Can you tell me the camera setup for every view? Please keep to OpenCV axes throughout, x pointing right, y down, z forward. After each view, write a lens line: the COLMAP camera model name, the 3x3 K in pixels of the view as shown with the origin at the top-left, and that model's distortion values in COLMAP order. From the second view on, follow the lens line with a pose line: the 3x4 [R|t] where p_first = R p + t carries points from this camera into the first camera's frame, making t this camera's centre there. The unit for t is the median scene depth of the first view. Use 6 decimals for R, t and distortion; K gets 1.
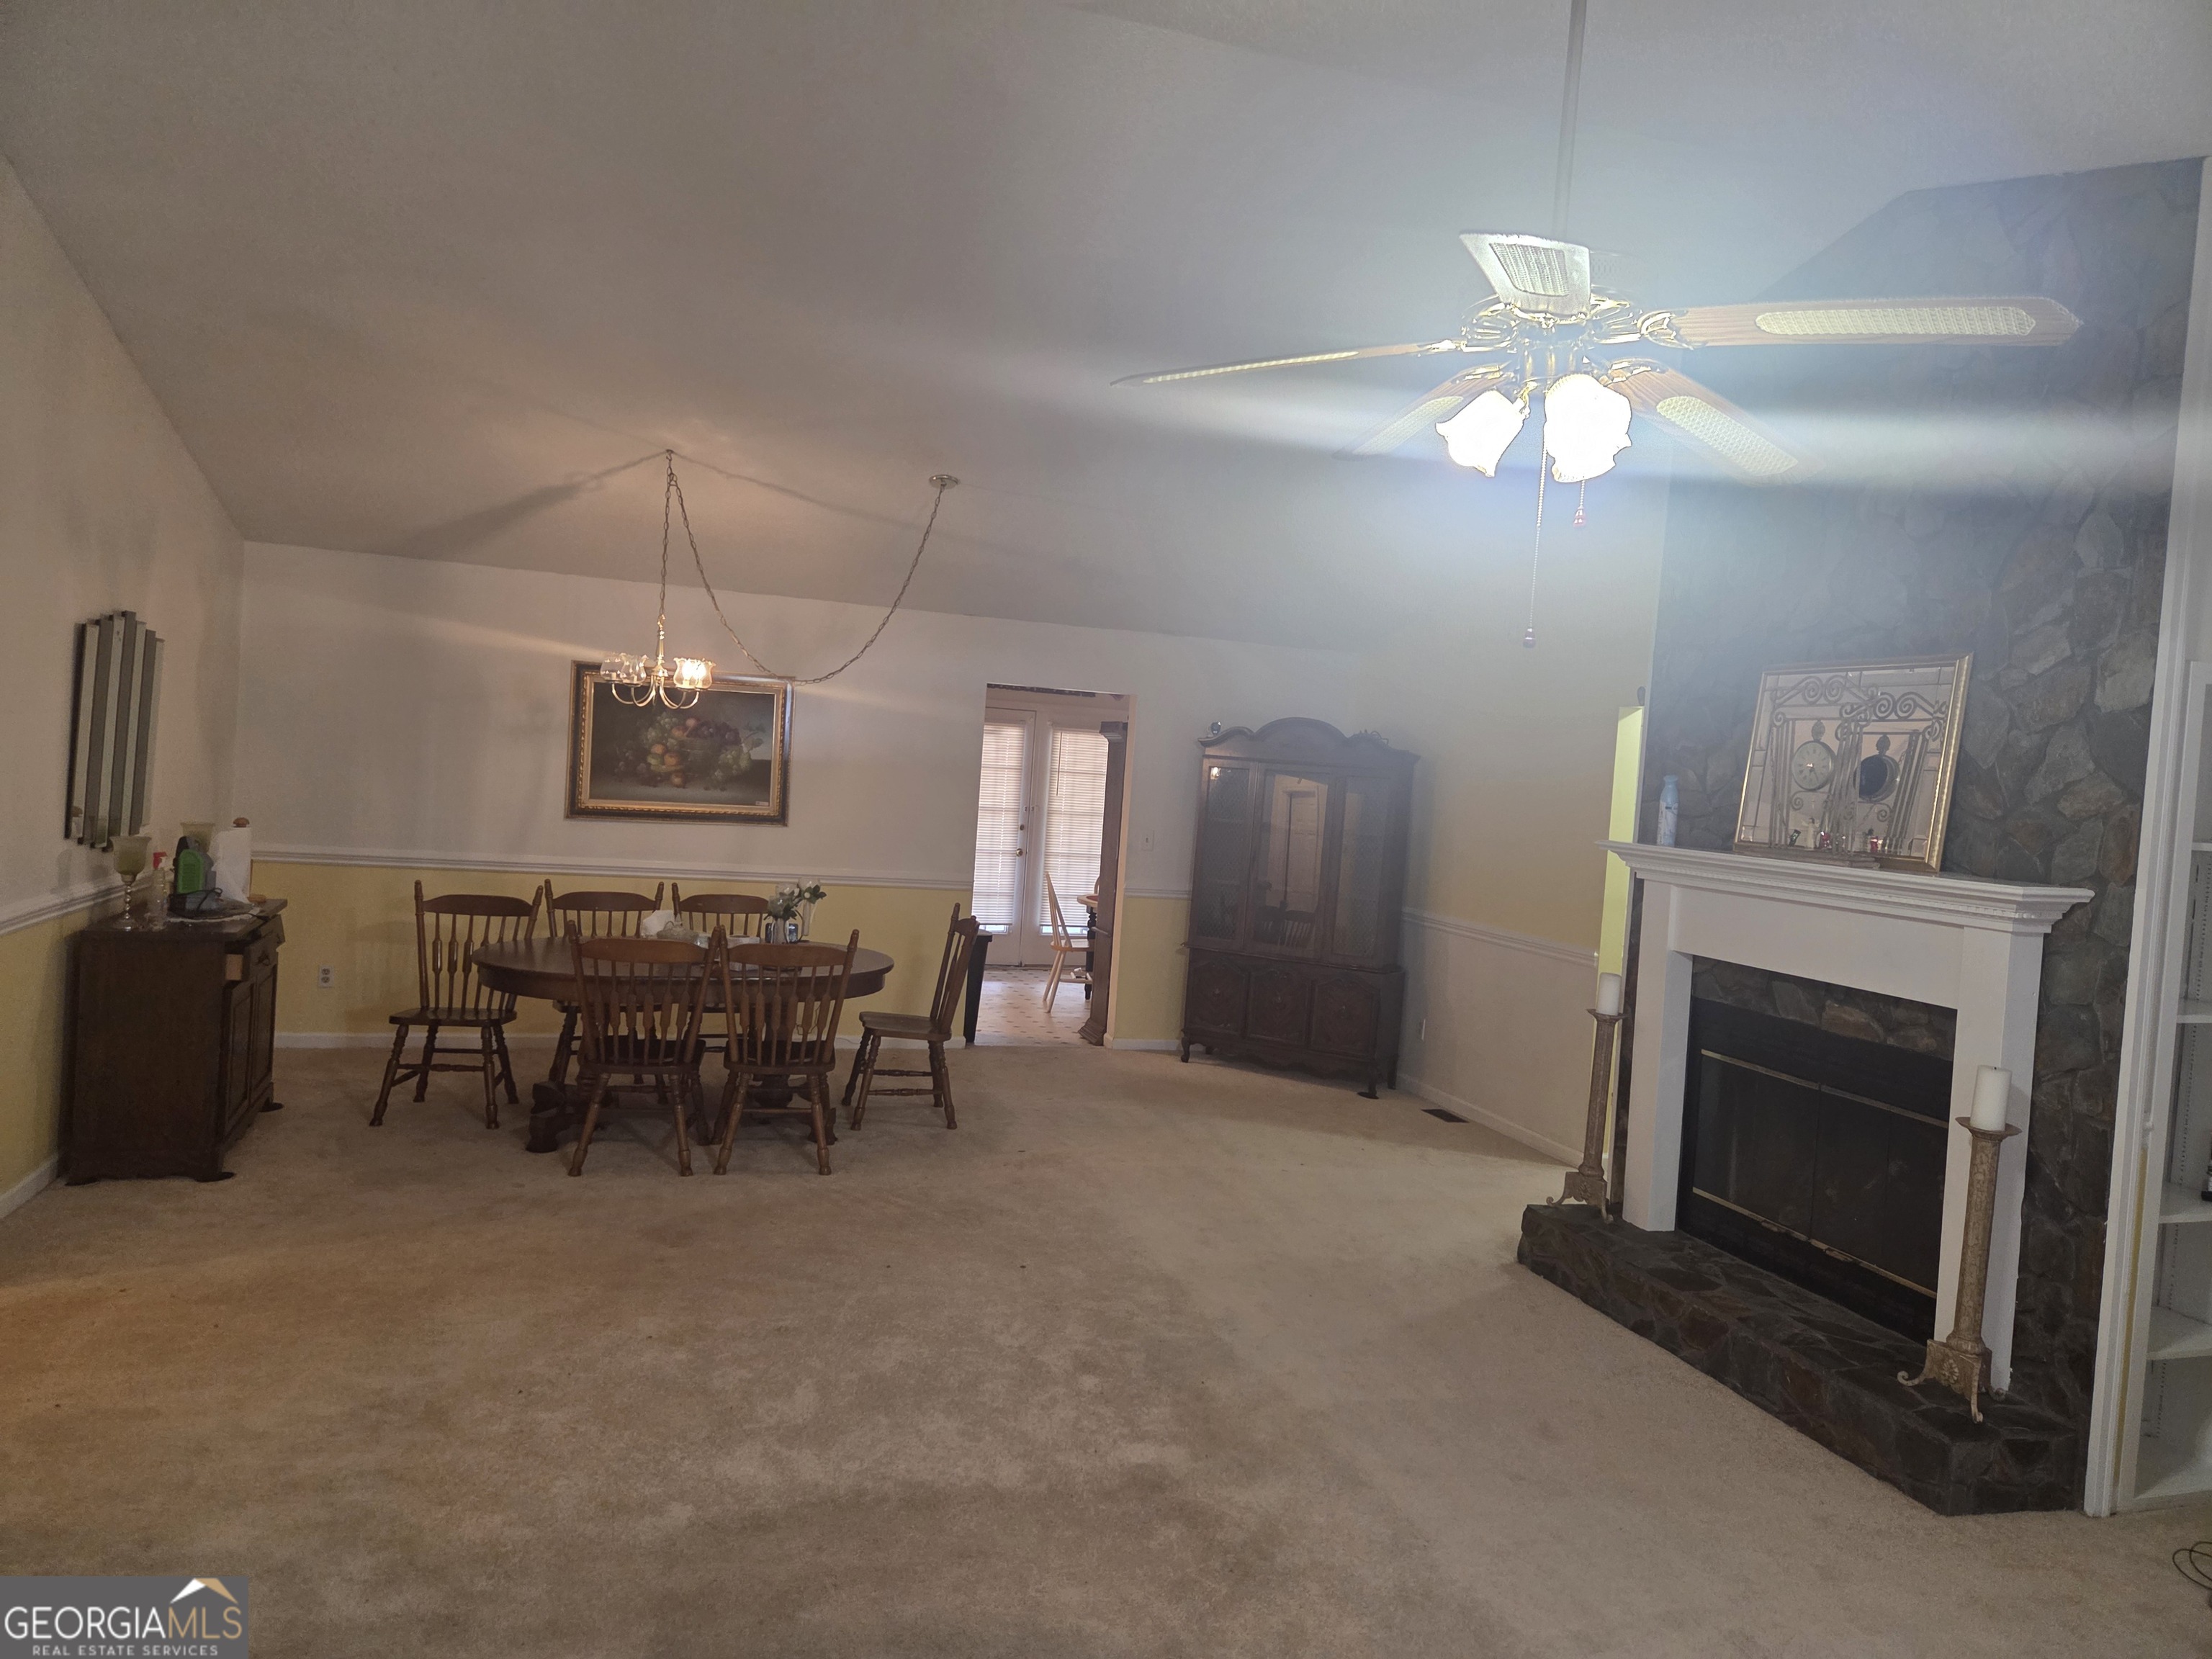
lens RADIAL K [[1448.3, 0, 1106.0], [0, 1448.3, 829.5], [0, 0, 1]] dist [-0.001591, -0.000315]
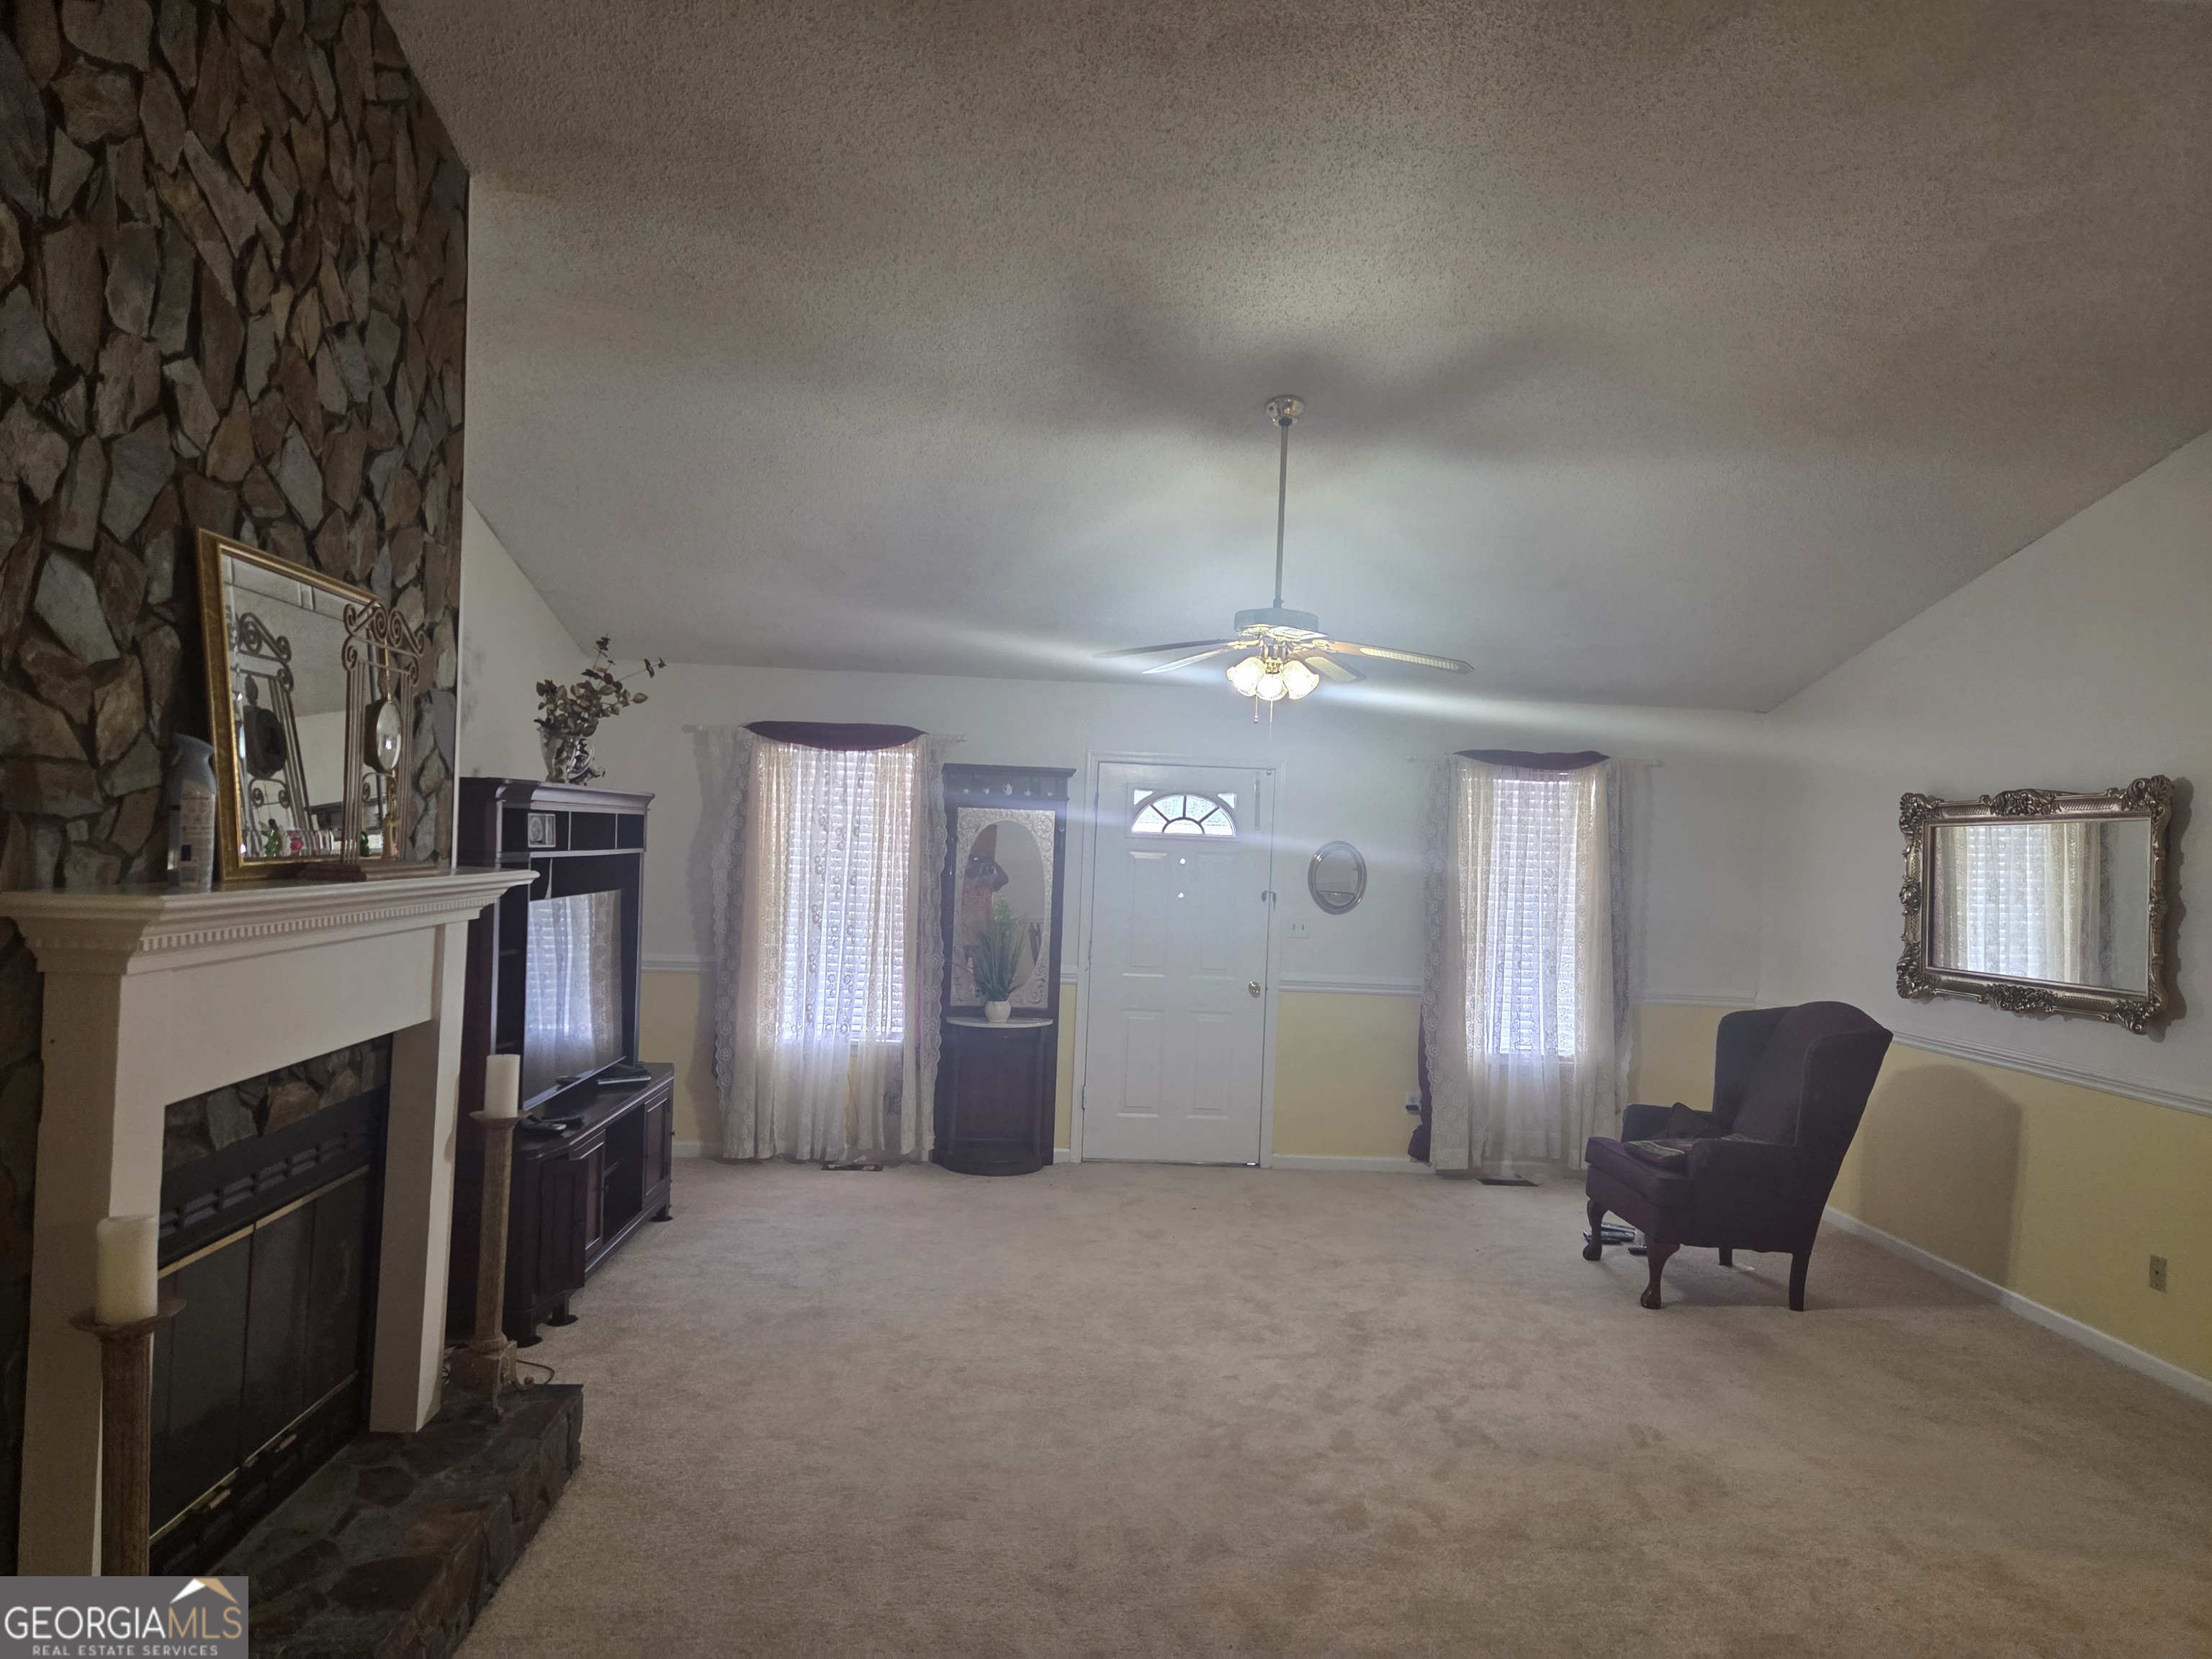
lens RADIAL K [[1448.3, 0, 1106.0], [0, 1448.3, 829.5], [0, 0, 1]] dist [-0.001591, -0.000315]
pose [[-0.966737, -0.108372, 0.231678, -0.002381], [-0.100732, 0.993914, 0.044590, -0.069452], [-0.235100, 0.019769, -0.971770, 1.632389]]
